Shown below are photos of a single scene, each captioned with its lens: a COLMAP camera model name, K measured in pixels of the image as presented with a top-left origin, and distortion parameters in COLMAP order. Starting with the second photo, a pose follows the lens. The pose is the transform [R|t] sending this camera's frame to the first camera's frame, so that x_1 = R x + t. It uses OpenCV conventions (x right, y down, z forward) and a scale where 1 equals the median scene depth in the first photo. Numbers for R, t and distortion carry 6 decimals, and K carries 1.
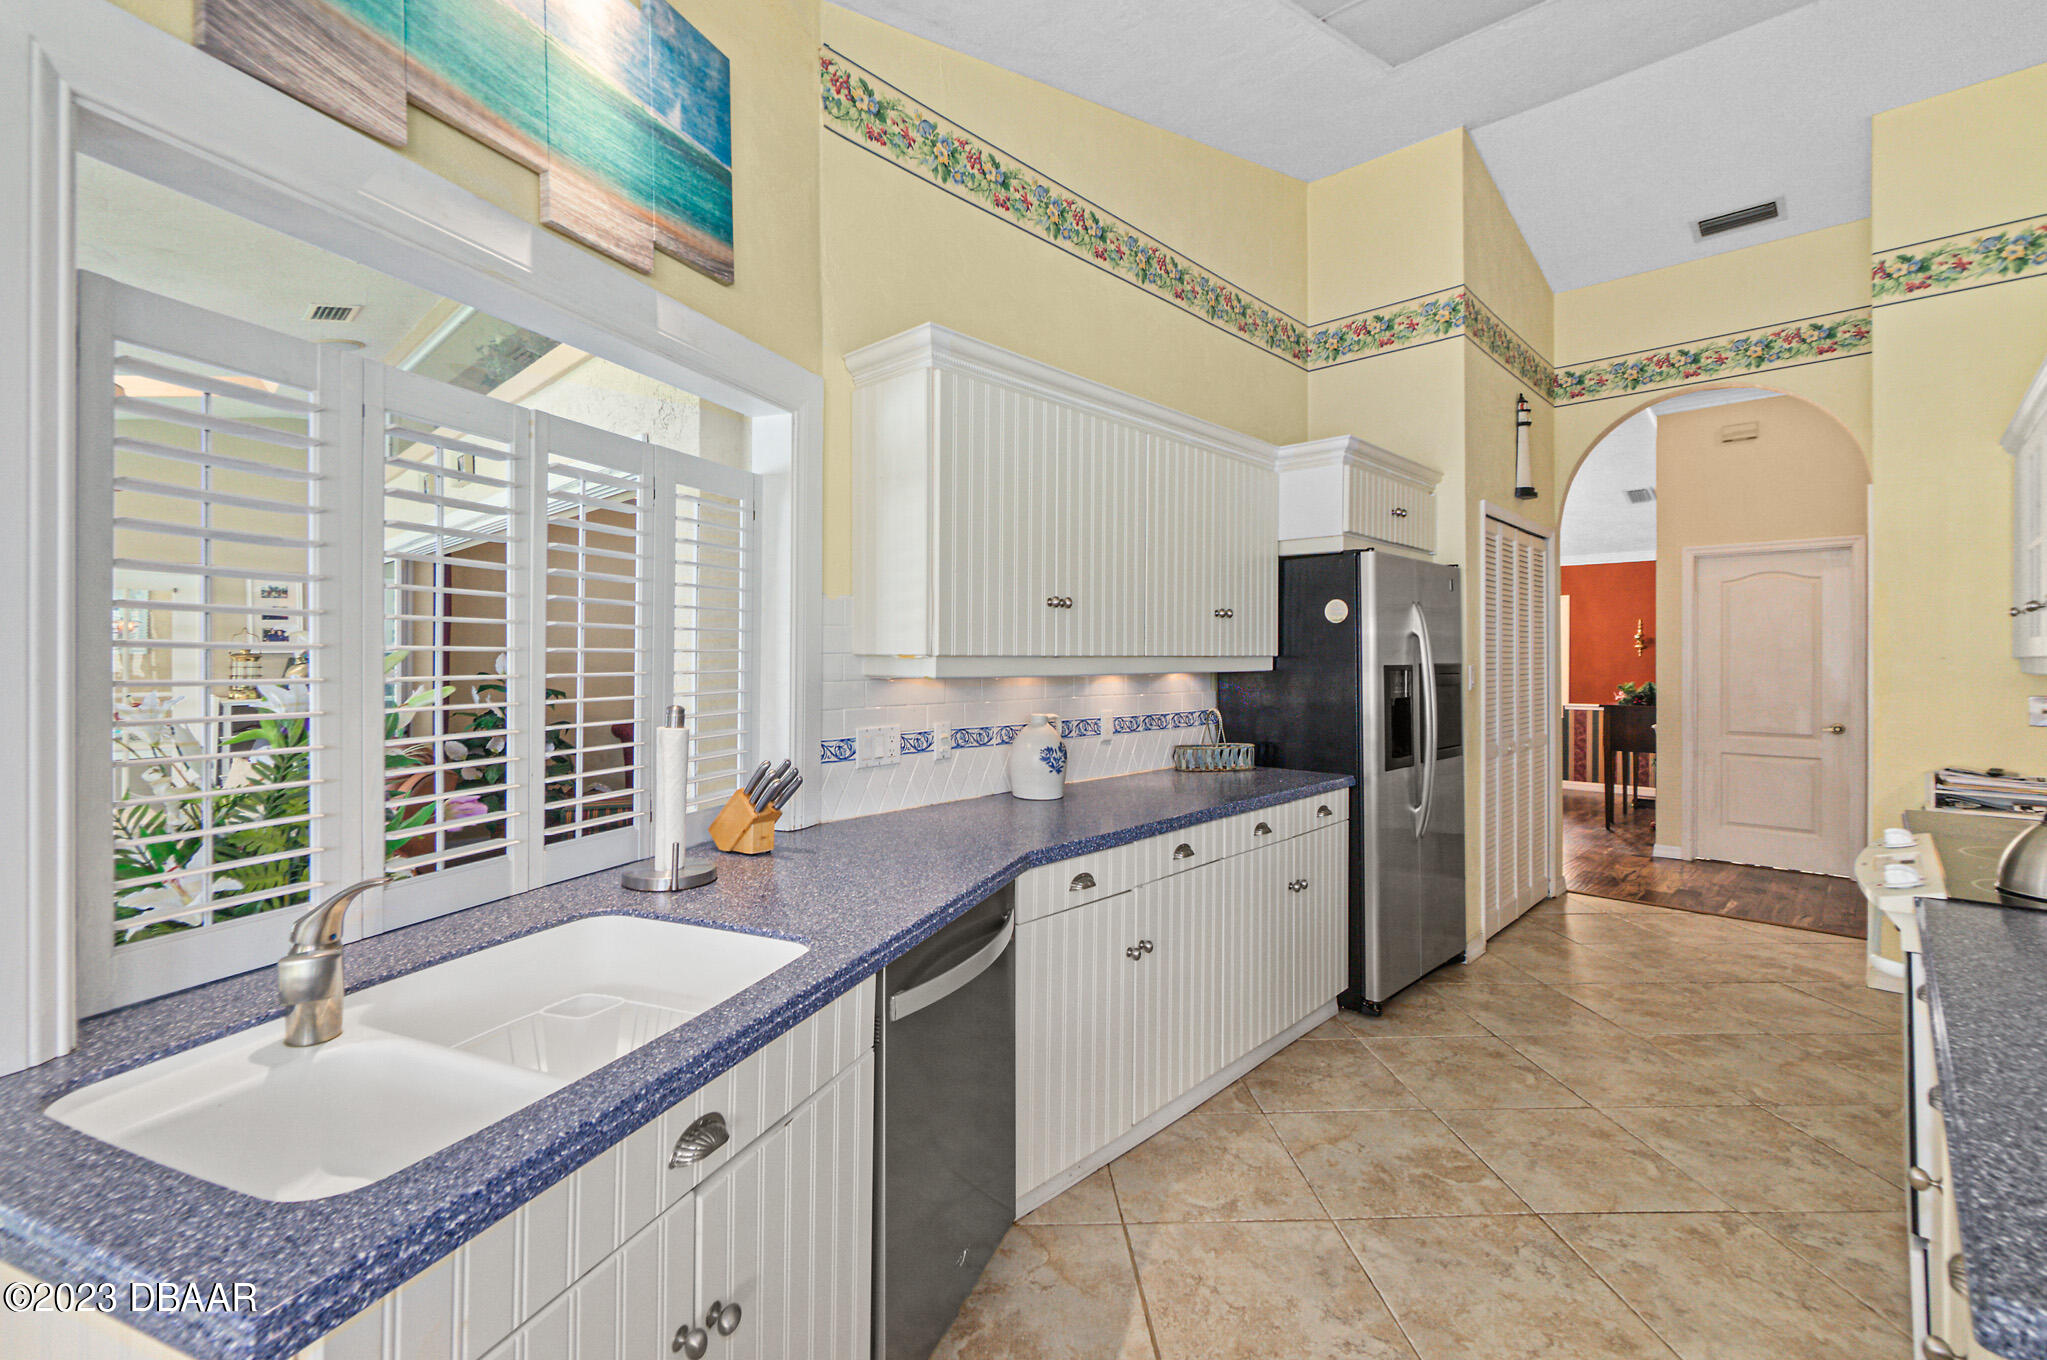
lens RADIAL K [[902.9, 0, 1002.6], [0, 902.9, 657.2], [0, 0, 1]] dist [-0.004110, 0.000209]
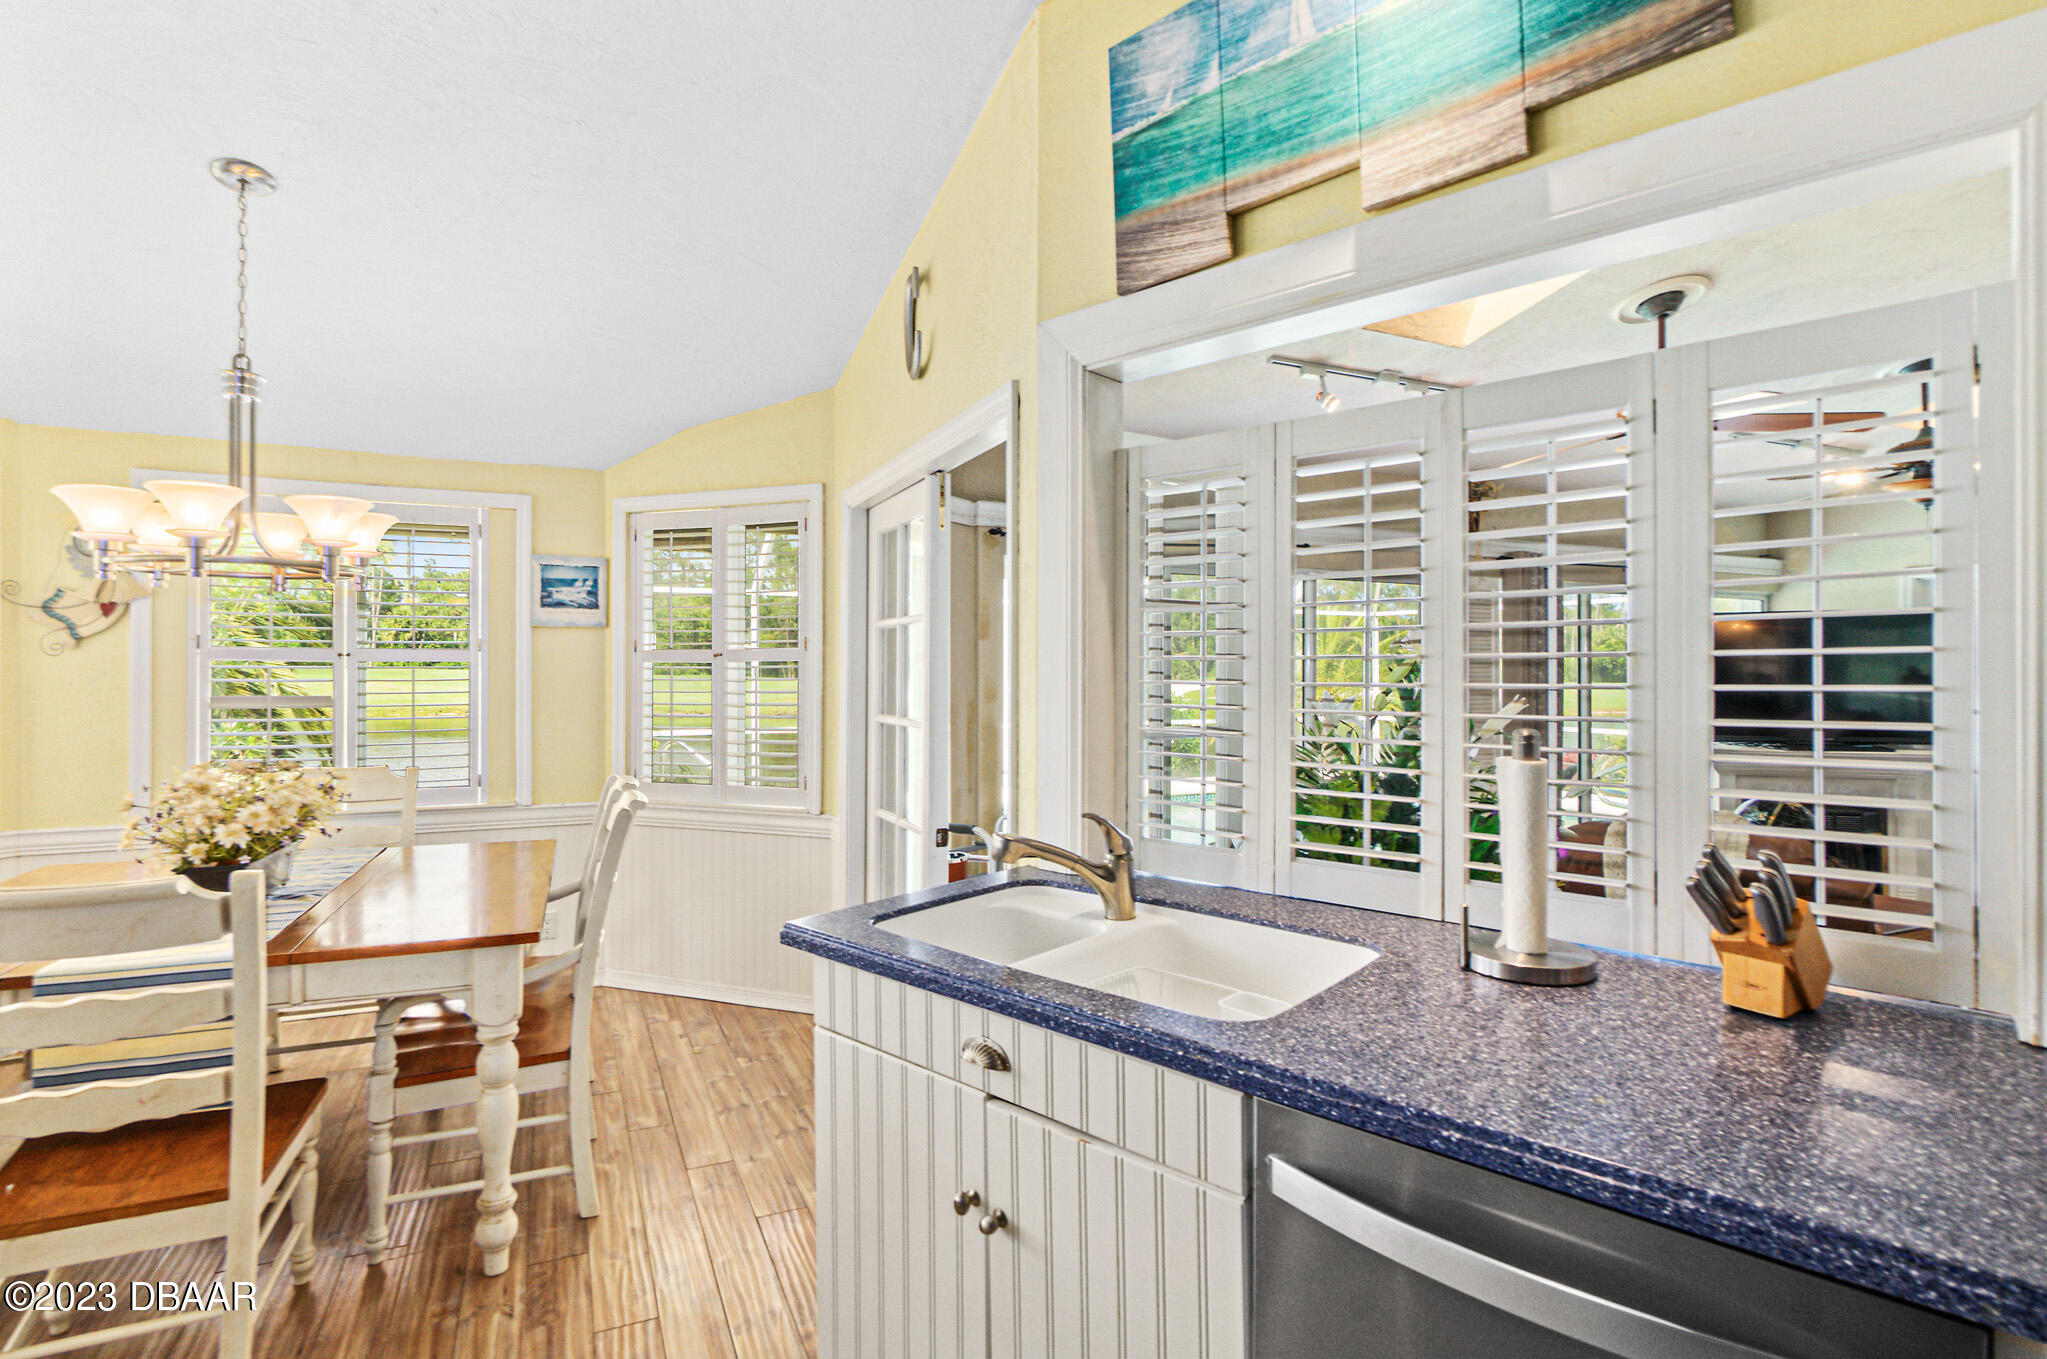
lens RADIAL K [[990.6, 0, 955.2], [0, 990.6, 670.1], [0, 0, 1]] dist [-0.000291, 0.000423]
pose [[-0.374210, -0.002049, -0.927342, 0.670573], [0.010122, 0.999929, -0.006294, 0.007815], [0.927289, -0.011742, -0.374162, 1.042999]]
